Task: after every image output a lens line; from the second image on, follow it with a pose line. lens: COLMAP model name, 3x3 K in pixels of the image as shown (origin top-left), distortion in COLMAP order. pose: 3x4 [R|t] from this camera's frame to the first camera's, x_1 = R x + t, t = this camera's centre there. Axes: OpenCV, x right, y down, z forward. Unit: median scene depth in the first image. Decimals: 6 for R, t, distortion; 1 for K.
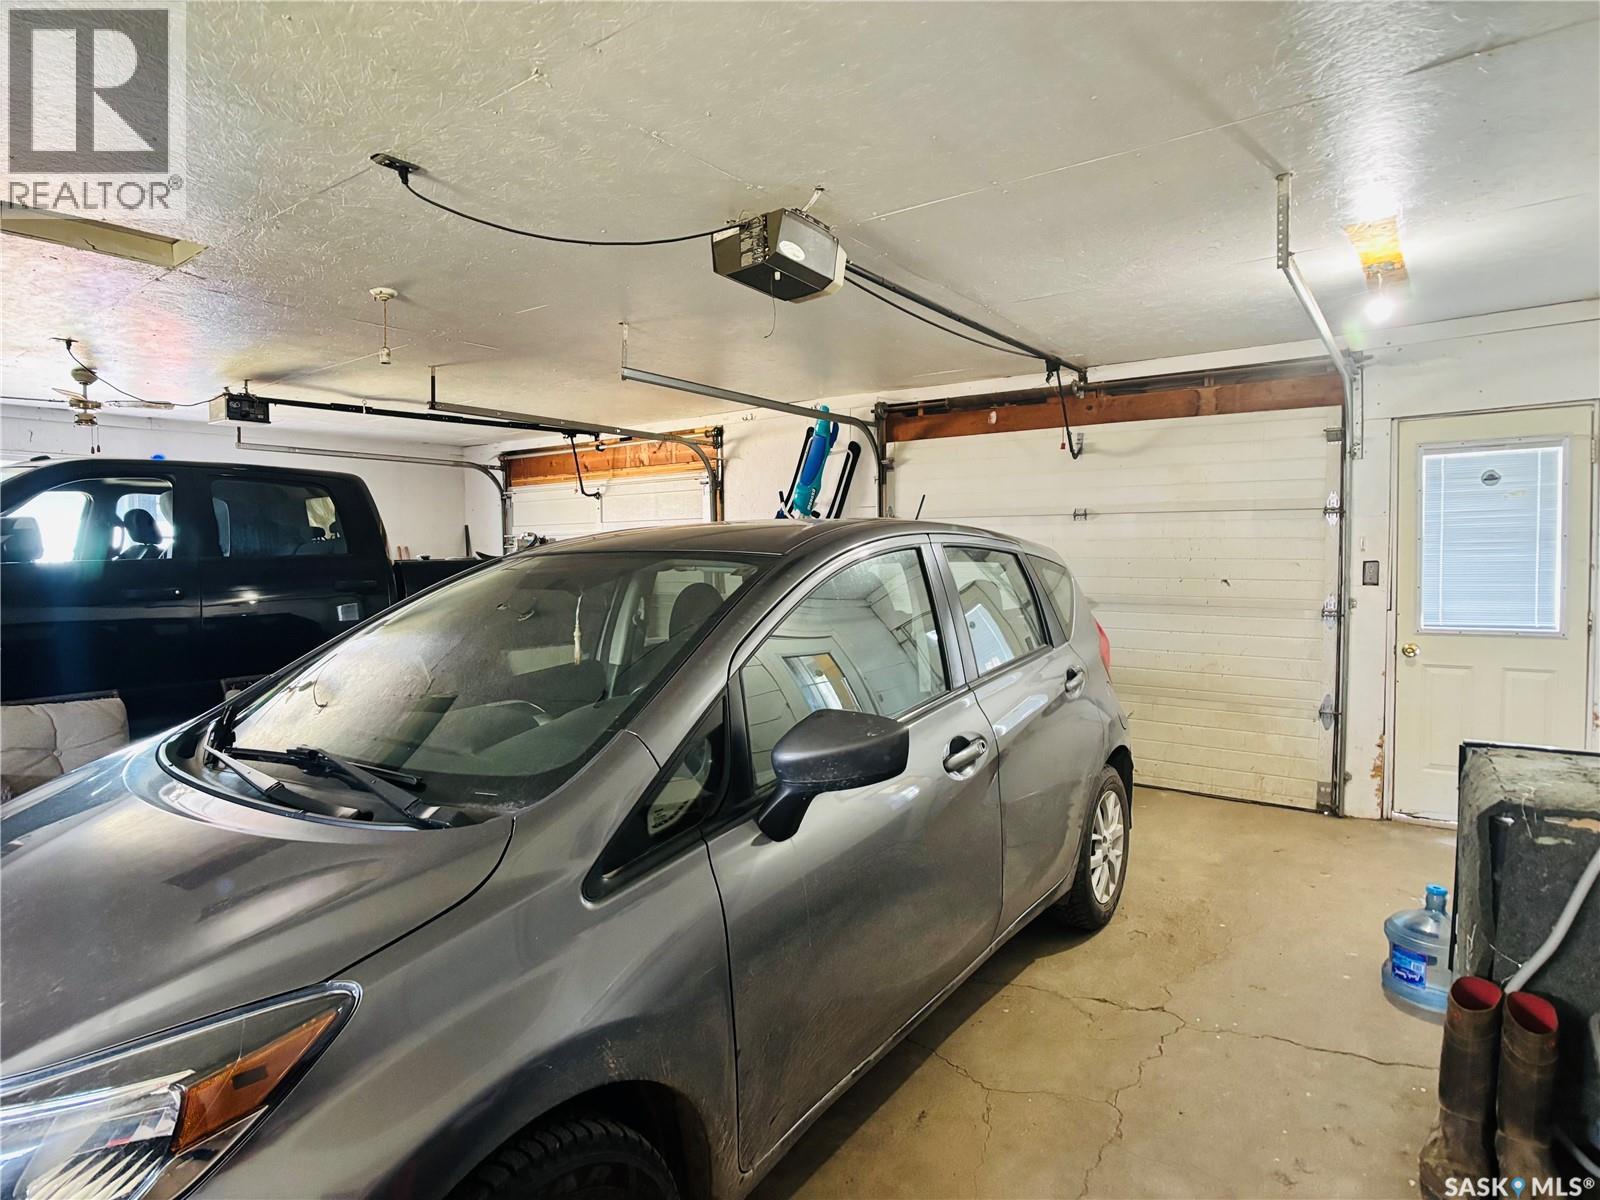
lens RADIAL K [[876.4, 0, 800.0], [0, 876.4, 600.0], [0, 0, 1]] dist [-0.004594, -0.000555]
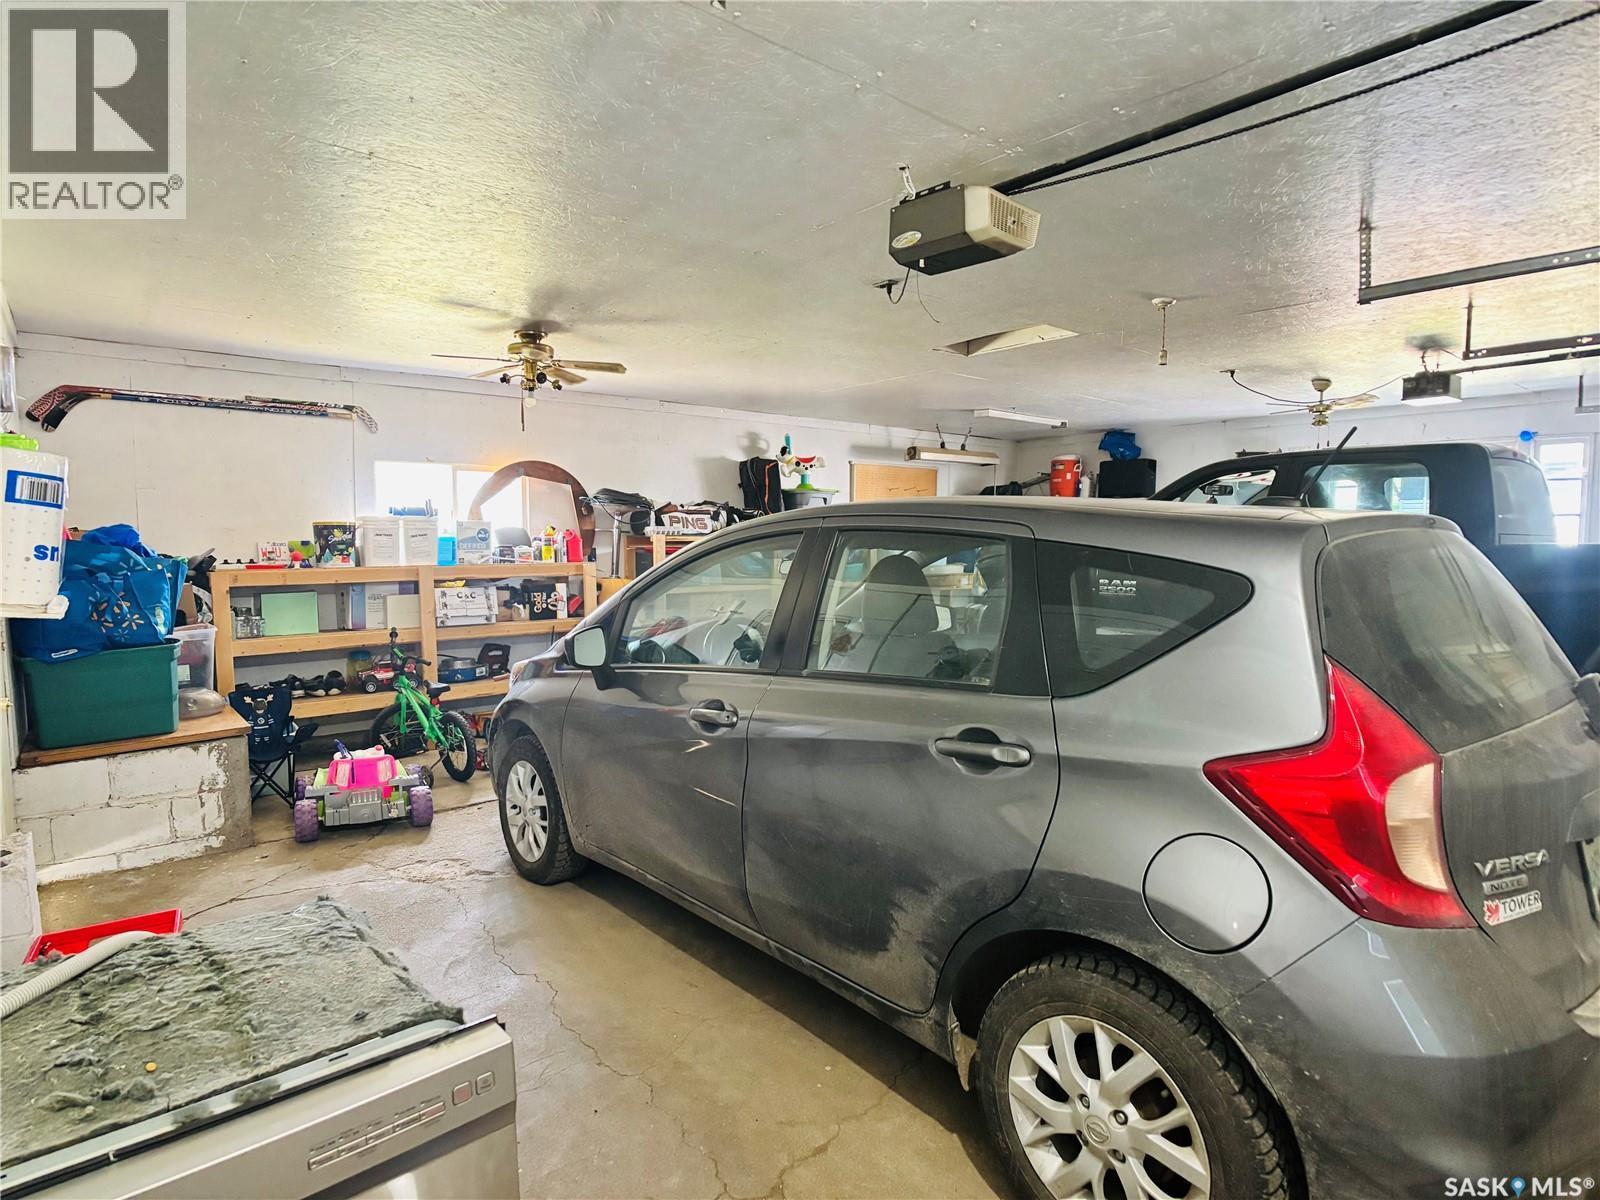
lens RADIAL K [[876.4, 0, 800.0], [0, 876.4, 600.0], [0, 0, 1]] dist [-0.004594, -0.000555]
pose [[-0.231005, 0.079528, -0.969697, 0.585829], [-0.052223, 0.994204, 0.093979, -0.038873], [0.971550, 0.072350, -0.225513, 0.638986]]
